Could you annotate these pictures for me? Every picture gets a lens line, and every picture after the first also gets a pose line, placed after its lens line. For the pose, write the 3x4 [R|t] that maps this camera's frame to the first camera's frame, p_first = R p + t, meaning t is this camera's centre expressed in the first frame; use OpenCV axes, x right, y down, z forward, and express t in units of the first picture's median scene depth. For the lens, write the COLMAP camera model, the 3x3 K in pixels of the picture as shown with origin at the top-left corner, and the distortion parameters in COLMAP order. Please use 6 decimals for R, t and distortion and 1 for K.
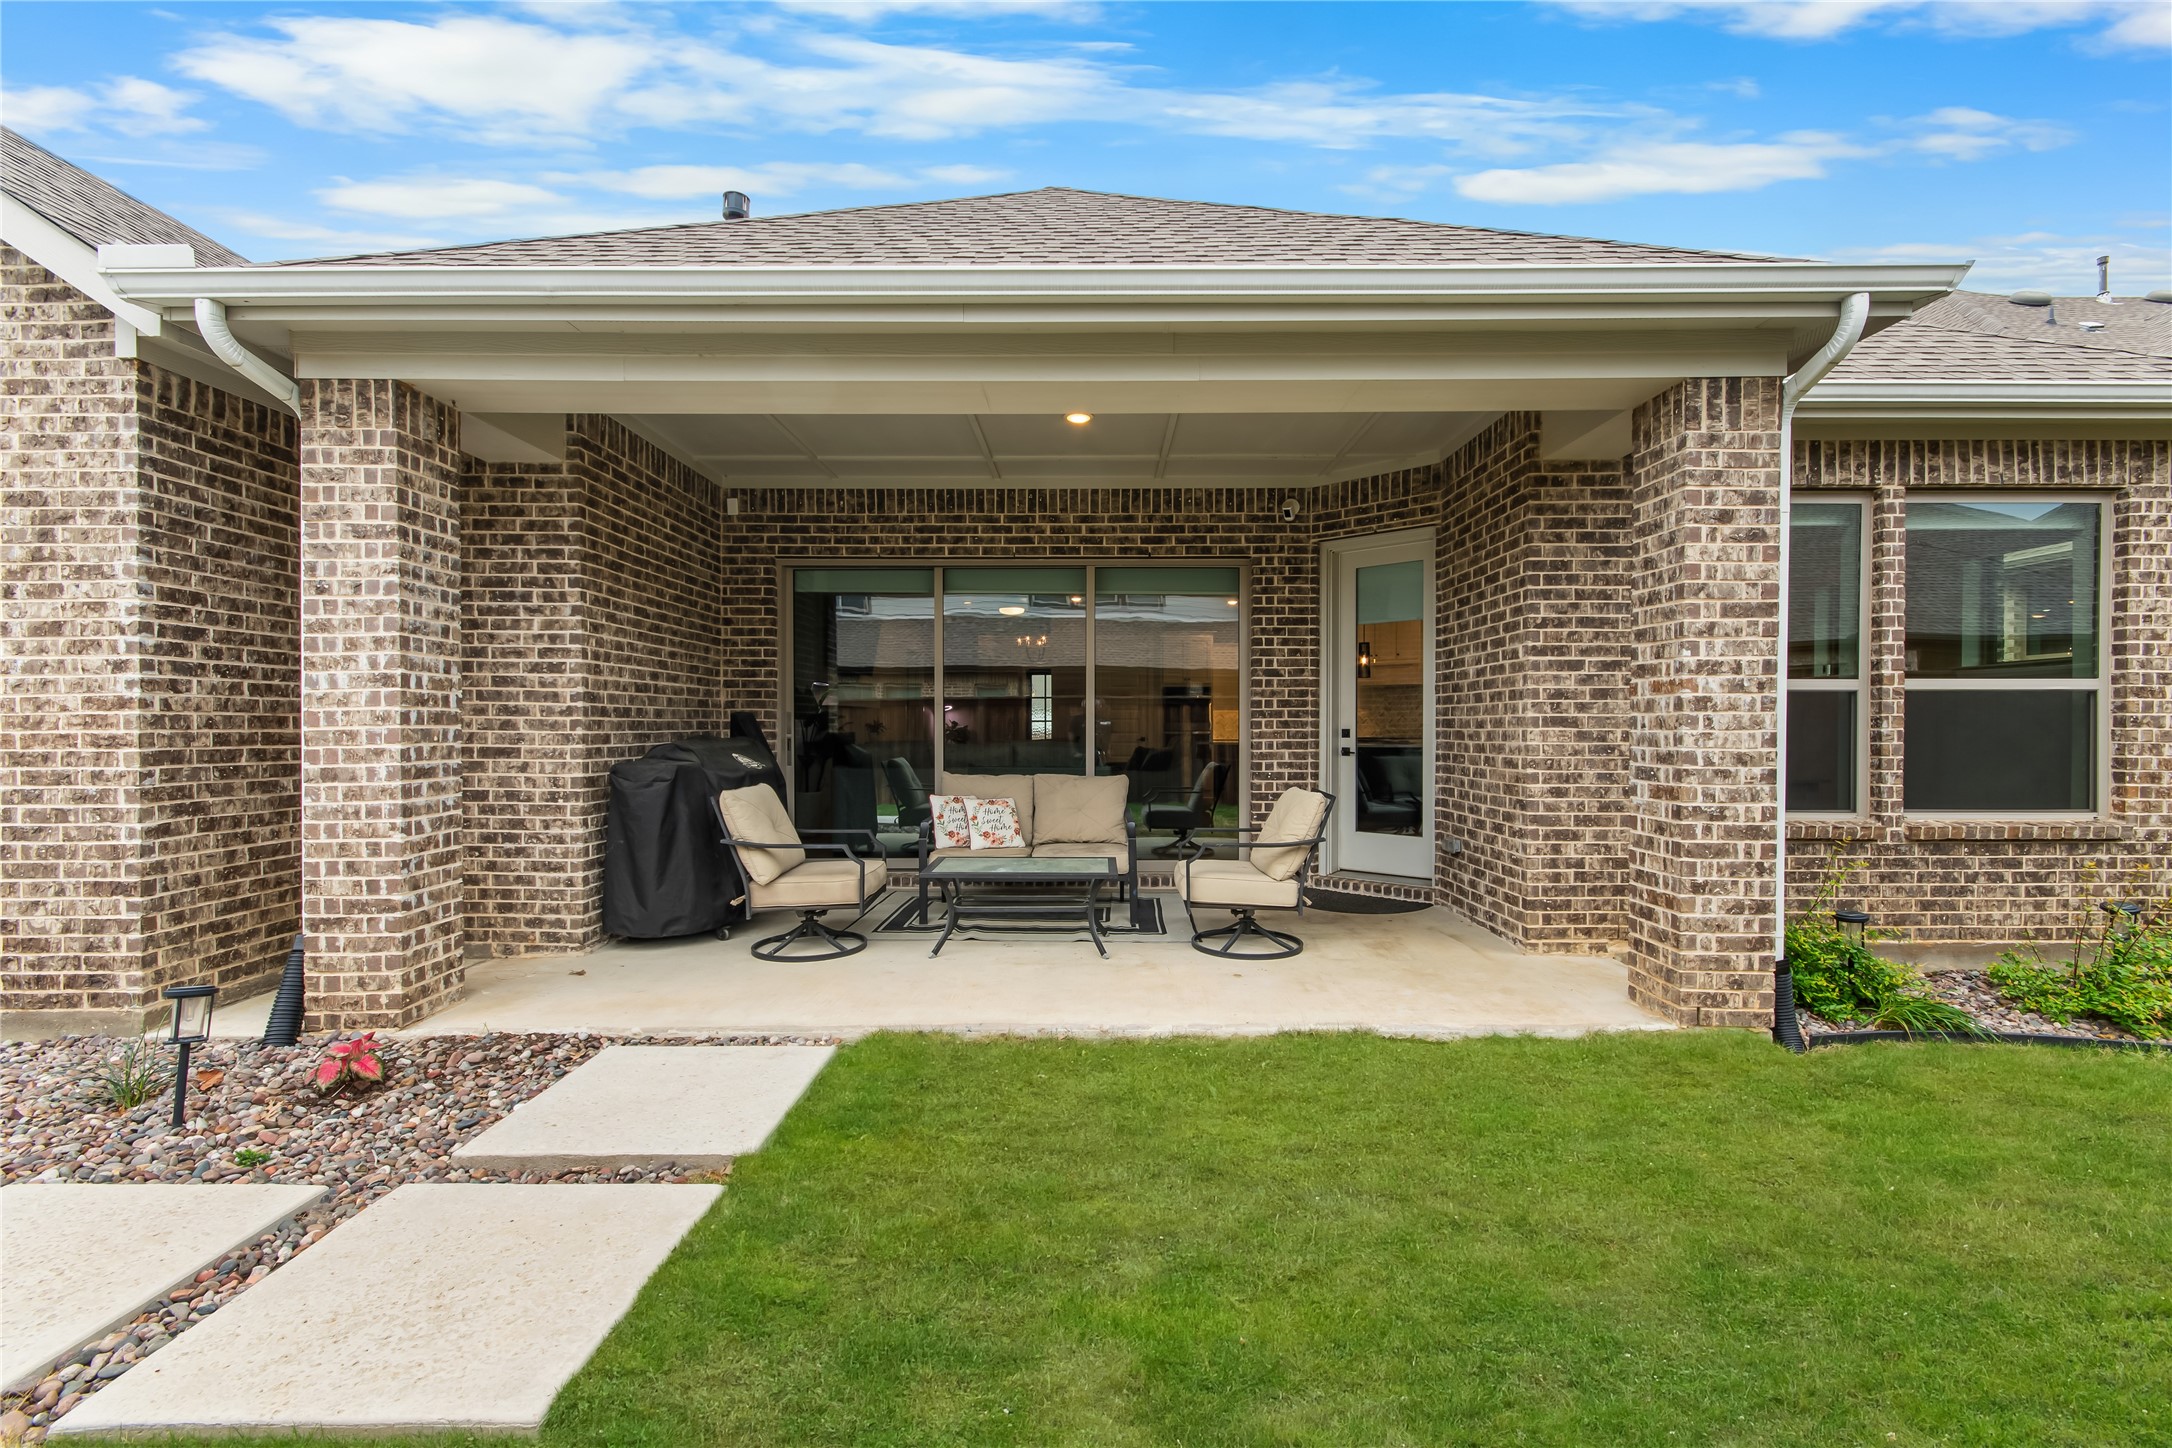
lens RADIAL K [[951.7, 0, 1088.7], [0, 951.7, 728.1], [0, 0, 1]] dist [0.003921, -0.000593]
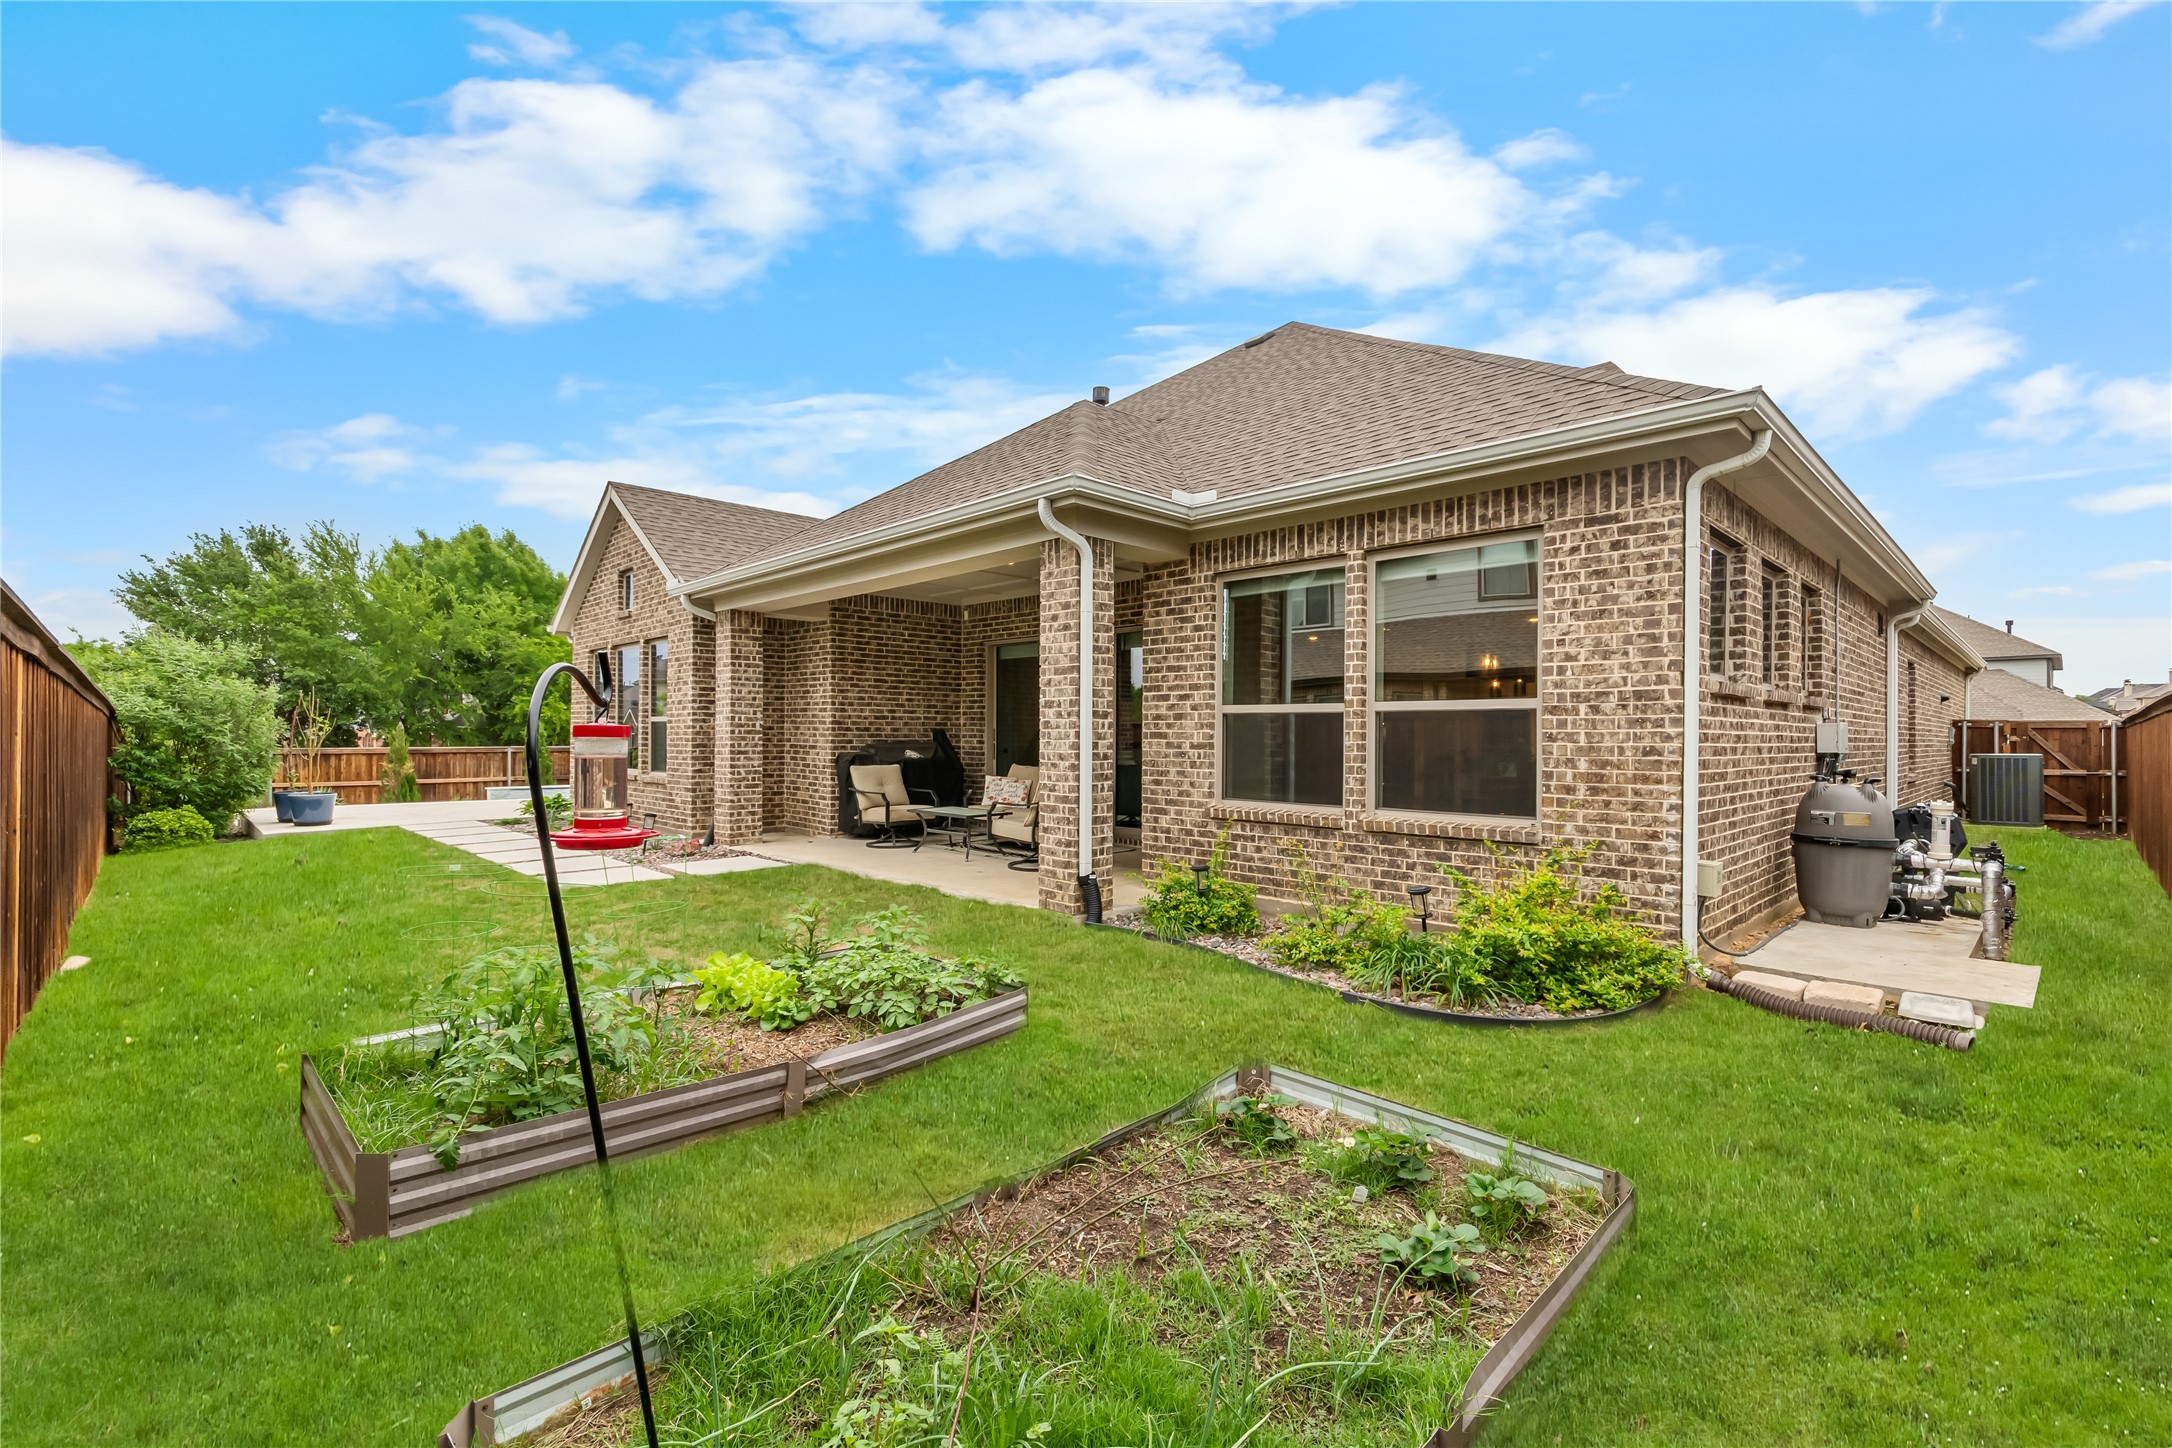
lens RADIAL K [[951.7, 0, 1095.5], [0, 951.7, 718.4], [0, 0, 1]] dist [0.003921, -0.000593]
pose [[0.703597, -0.008876, -0.710544, 1.501259], [-0.009382, 0.999719, -0.021778, 0.000253], [0.710537, 0.021989, 0.703316, -0.132737]]
